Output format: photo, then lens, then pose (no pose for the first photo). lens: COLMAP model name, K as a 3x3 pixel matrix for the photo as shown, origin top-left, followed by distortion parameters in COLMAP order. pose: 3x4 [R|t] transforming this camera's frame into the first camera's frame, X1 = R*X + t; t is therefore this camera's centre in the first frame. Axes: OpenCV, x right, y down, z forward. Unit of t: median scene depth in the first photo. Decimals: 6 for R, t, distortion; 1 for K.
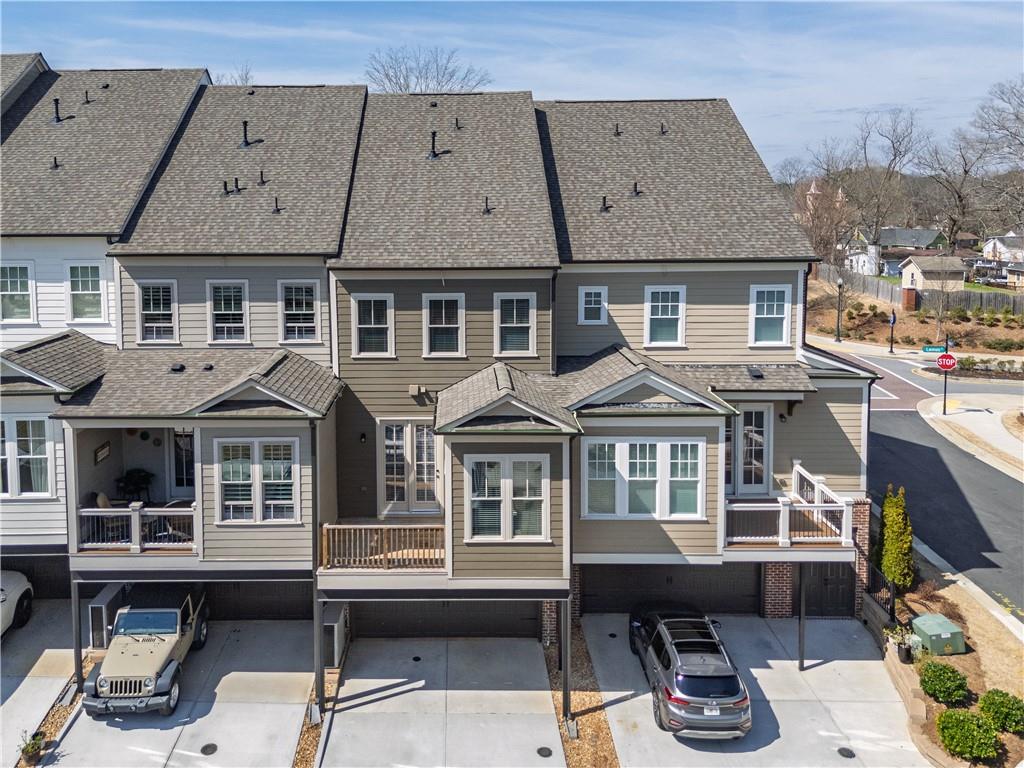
lens RADIAL K [[742.6, 0, 509.3], [0, 742.6, 381.5], [0, 0, 1]] dist [0.066696, -0.044289]
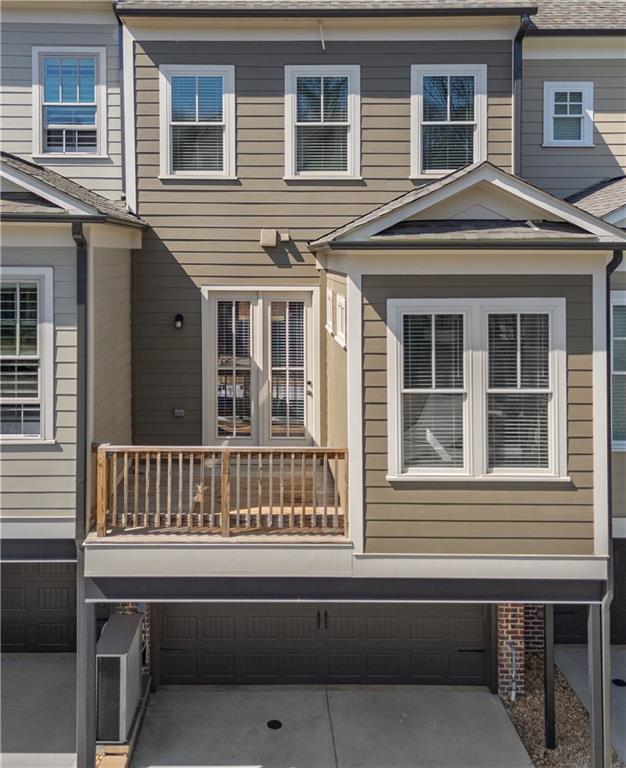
lens RADIAL K [[741.5, 0, 314.2], [0, 741.5, 388.0], [0, 0, 1]] dist [0.044776, 0.000000]
pose [[0.999997, 0.002318, 0.000504, -0.100771], [-0.002284, 0.998214, -0.059697, 0.170632], [-0.000642, 0.059696, 0.998216, 0.475565]]
